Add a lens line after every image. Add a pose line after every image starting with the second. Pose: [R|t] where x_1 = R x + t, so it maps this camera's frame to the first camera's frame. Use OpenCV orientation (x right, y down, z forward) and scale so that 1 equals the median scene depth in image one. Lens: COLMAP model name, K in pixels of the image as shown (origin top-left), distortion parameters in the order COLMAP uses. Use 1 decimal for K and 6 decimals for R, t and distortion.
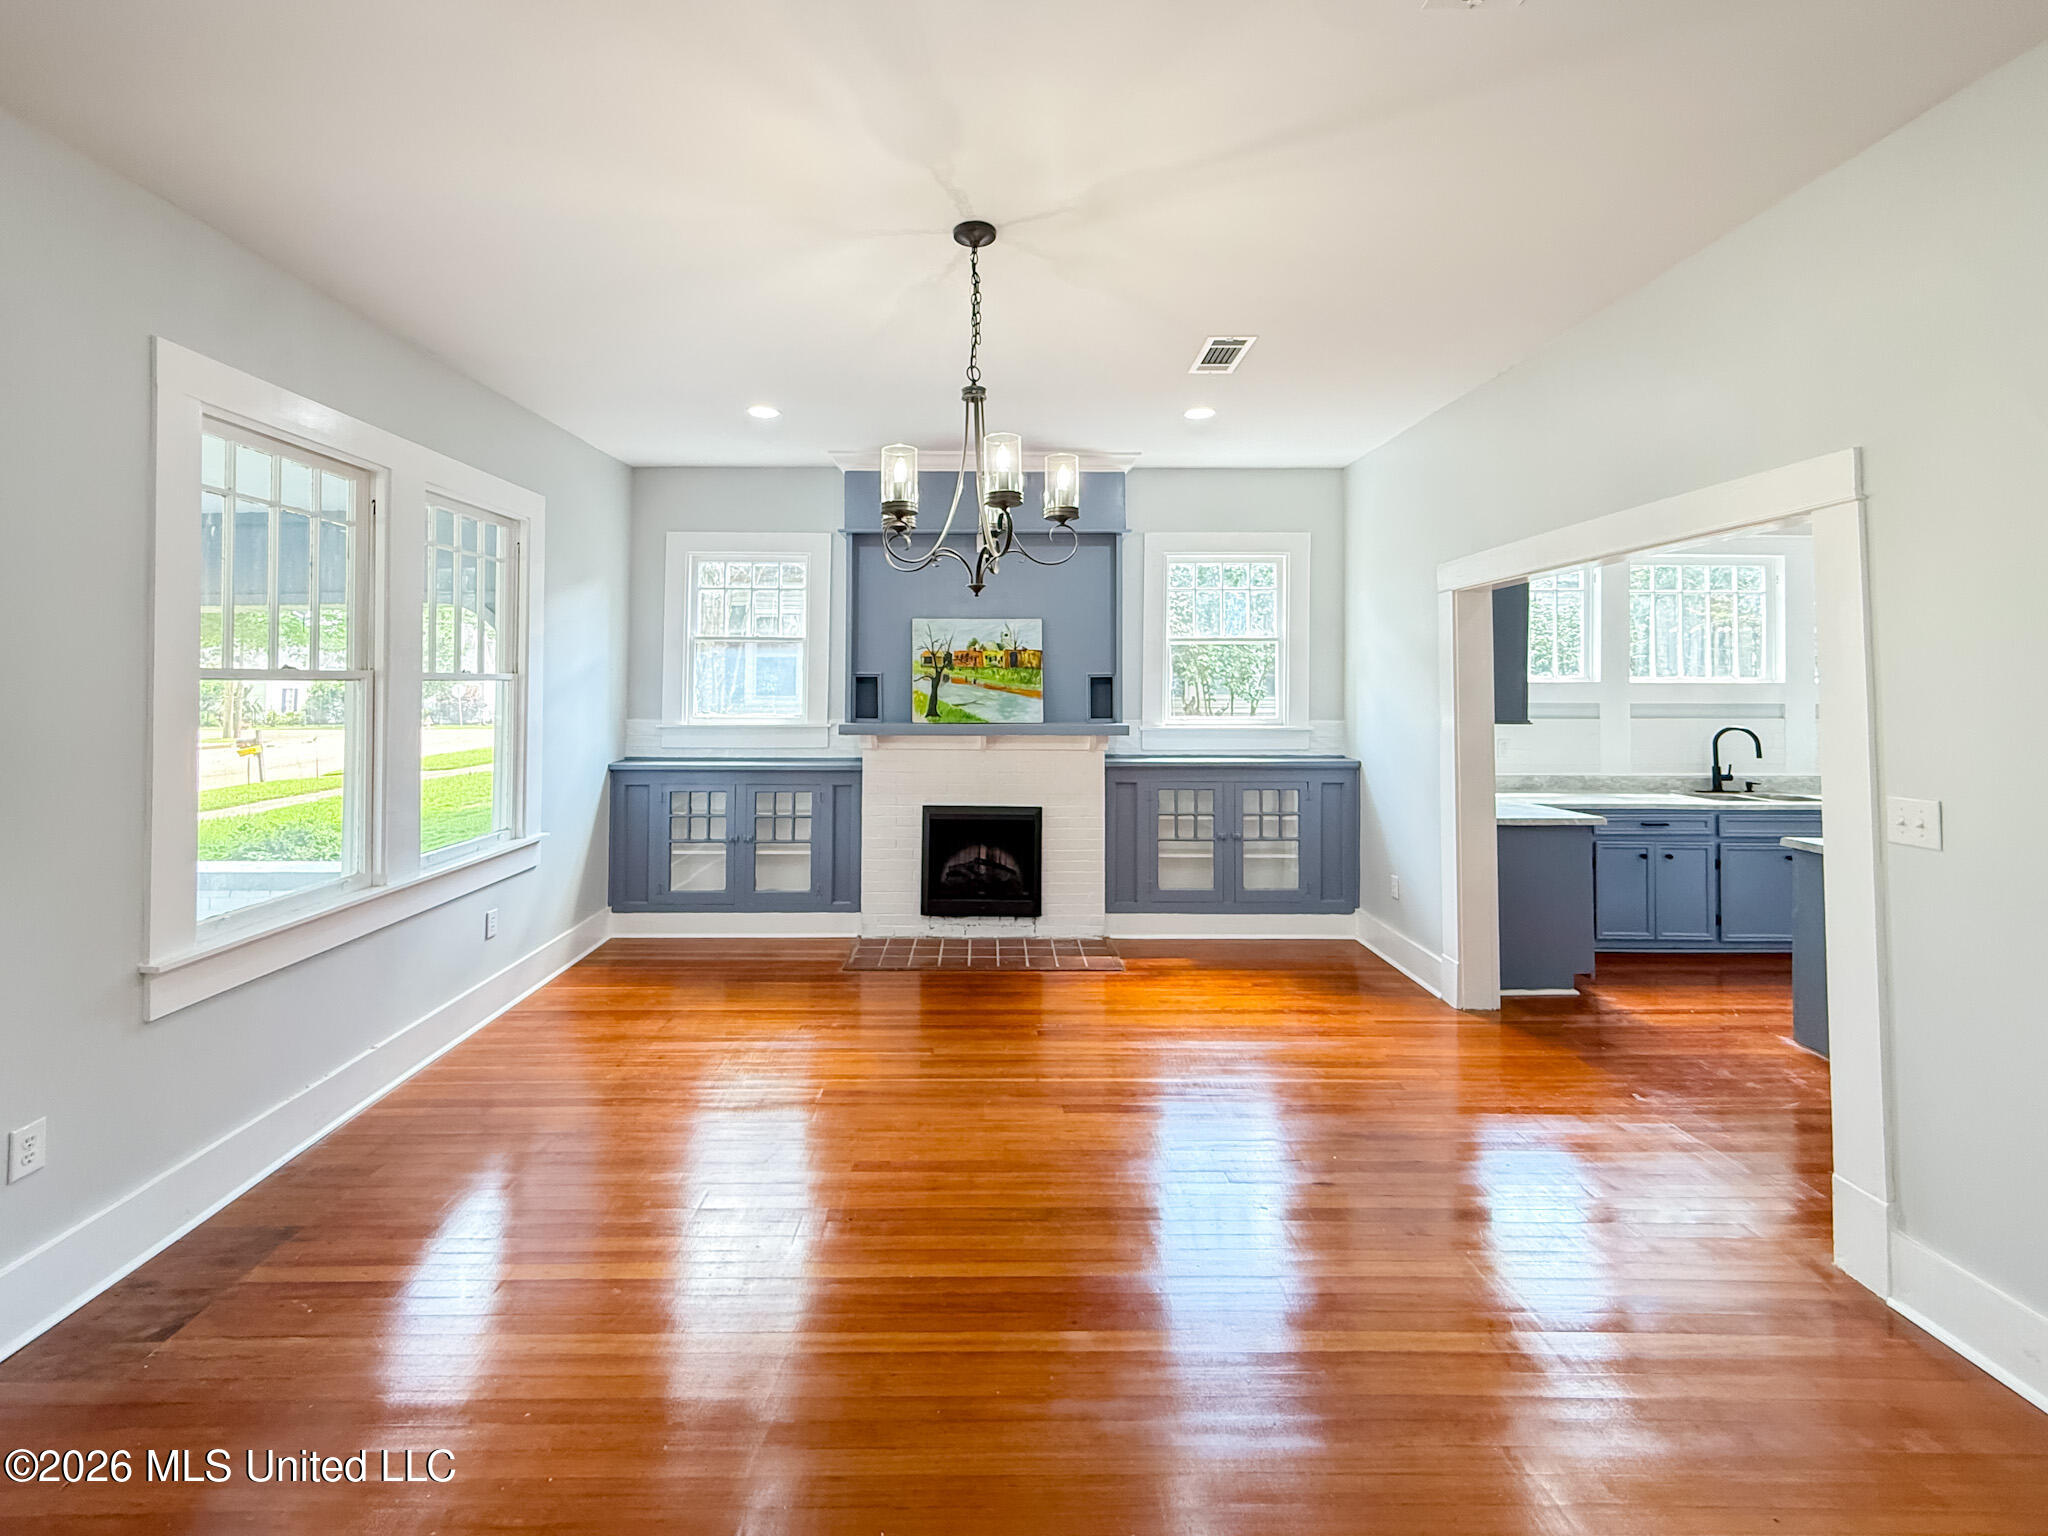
lens RADIAL K [[832.8, 0, 1024.0], [0, 832.8, 768.0], [0, 0, 1]] dist [0.000385, -0.000310]
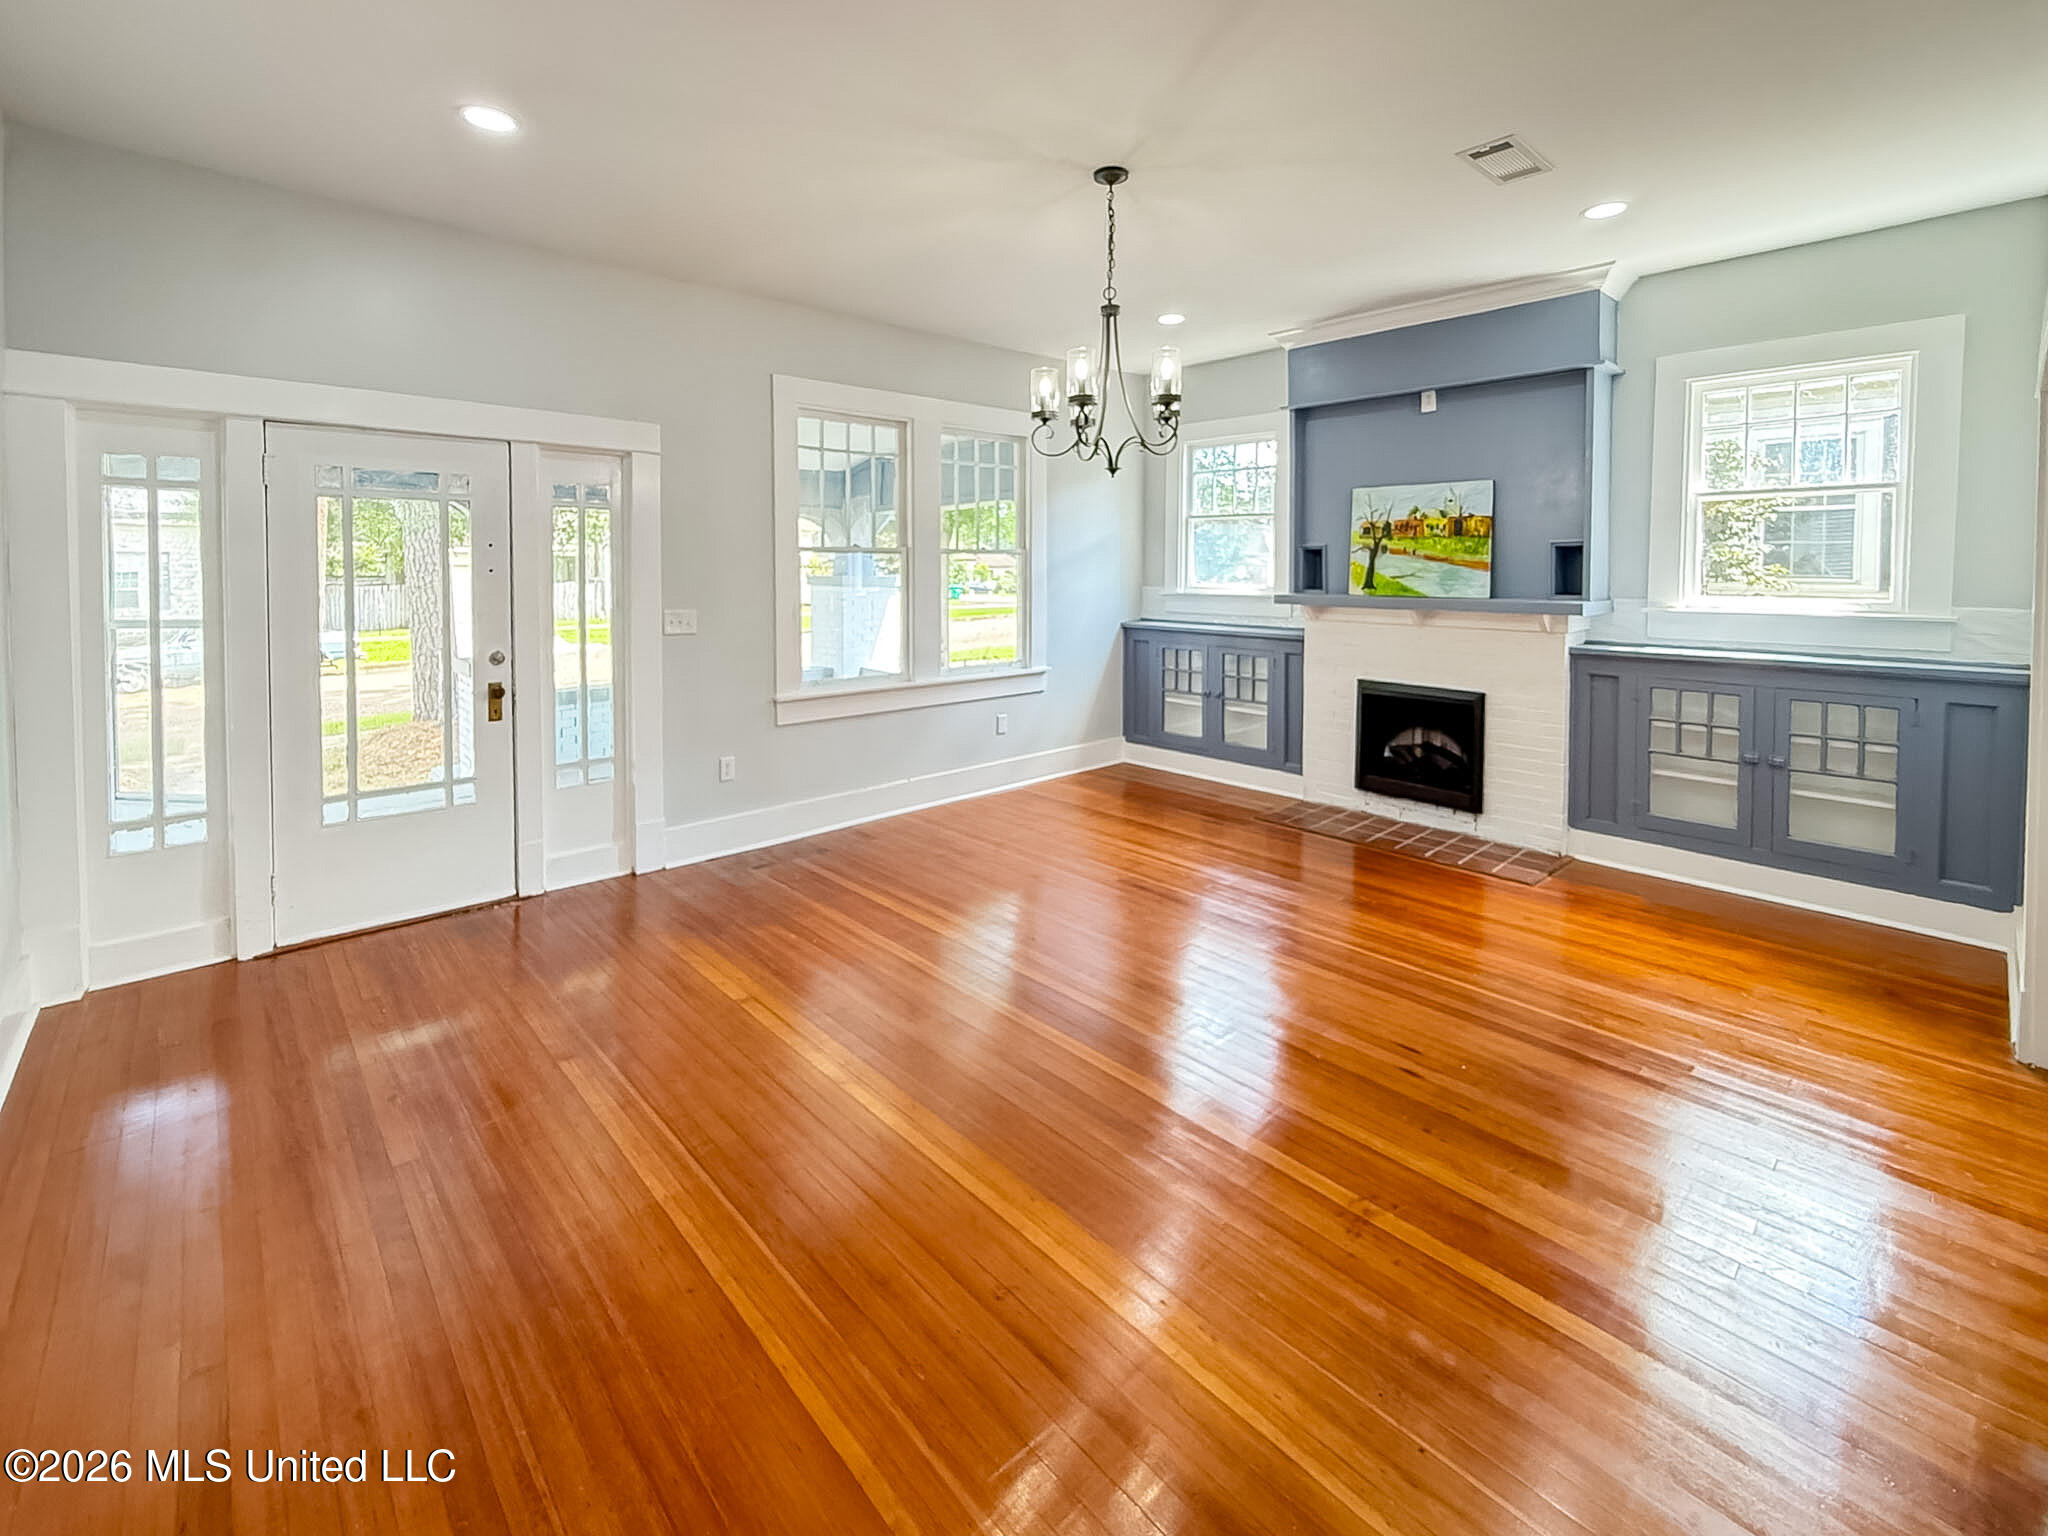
lens RADIAL K [[837.3, 0, 1028.5], [0, 837.3, 731.8], [0, 0, 1]] dist [-0.001299, -0.000052]
pose [[0.691550, 0.140598, -0.708513, 0.325432], [-0.070231, 0.989314, 0.127770, 0.007262], [0.718906, -0.038600, 0.694035, 0.011829]]
